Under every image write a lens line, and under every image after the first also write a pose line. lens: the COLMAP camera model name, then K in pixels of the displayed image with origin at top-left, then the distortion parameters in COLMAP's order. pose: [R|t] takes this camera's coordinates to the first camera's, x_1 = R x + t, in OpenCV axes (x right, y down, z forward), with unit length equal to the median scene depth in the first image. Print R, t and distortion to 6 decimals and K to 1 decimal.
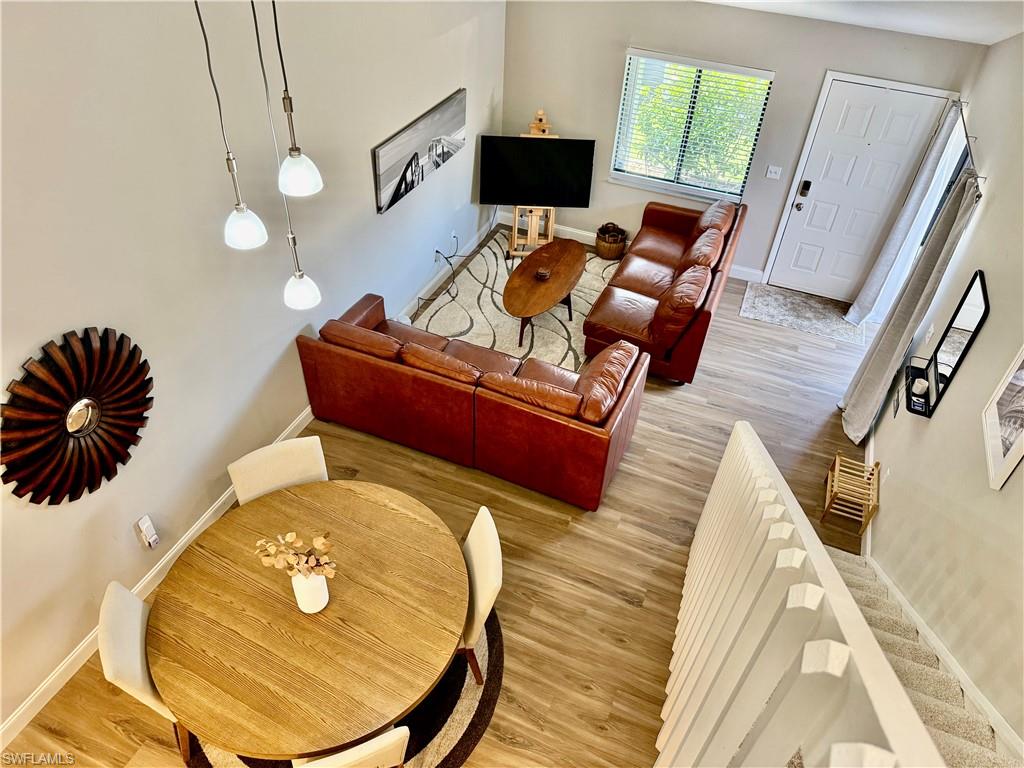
lens RADIAL K [[726.6, 0, 515.2], [0, 726.6, 388.4], [0, 0, 1]] dist [0.071961, -0.056939]
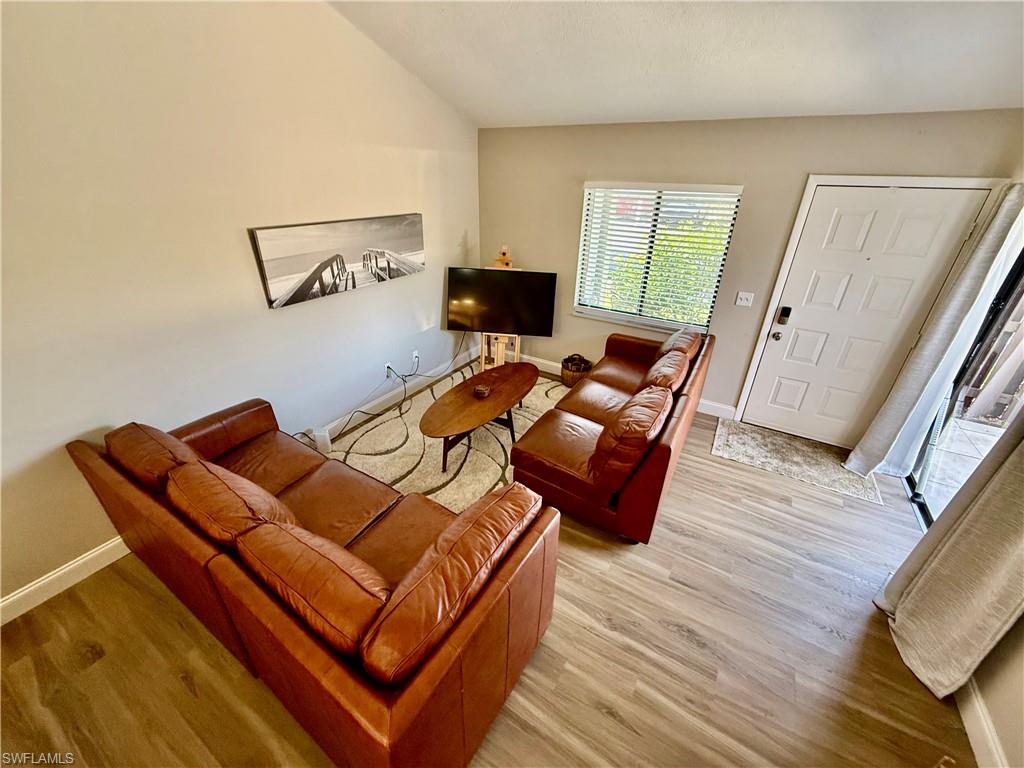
lens RADIAL K [[407.9, 0, 509.2], [0, 407.9, 384.2], [0, 0, 1]] dist [0.001566, -0.000145]
pose [[0.987014, 0.043455, -0.154645, 0.159185], [-0.078526, 0.970369, -0.228511, -0.056554], [0.140132, 0.237687, 0.961180, 0.543805]]
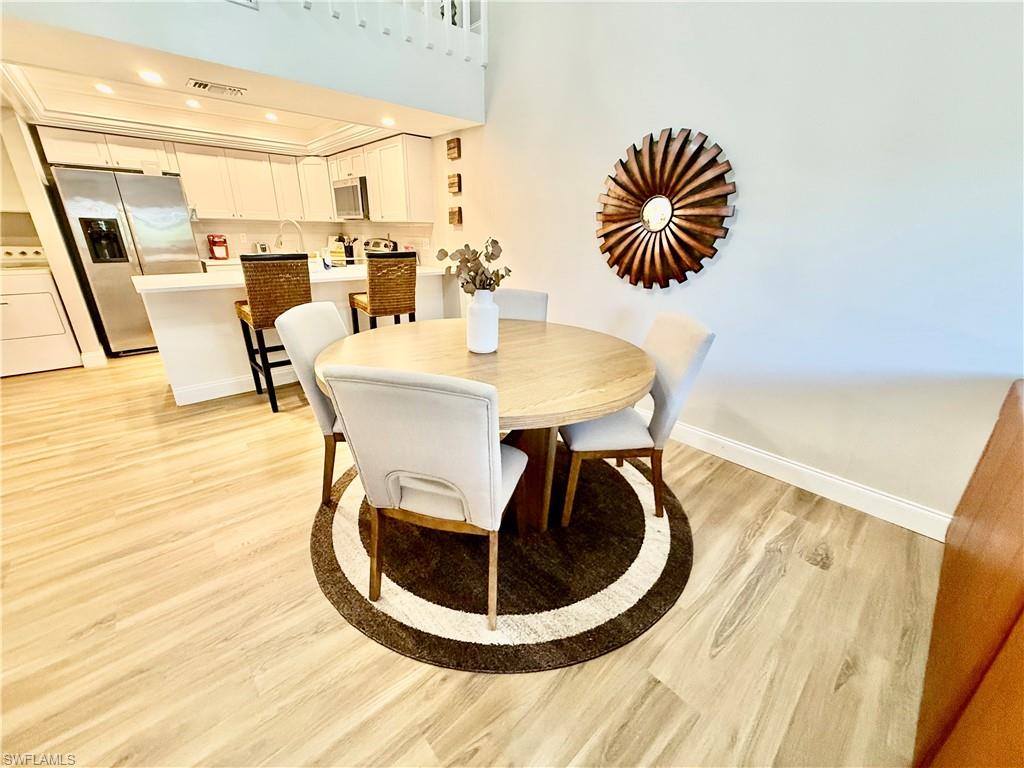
lens RADIAL K [[407.9, 0, 509.0], [0, 407.9, 383.5], [0, 0, 1]] dist [0.001566, -0.000145]
pose [[-0.431315, 0.264071, -0.862690, 0.111646], [-0.614238, 0.614423, 0.495174, 0.014372], [0.660817, 0.743472, -0.102807, 0.642606]]
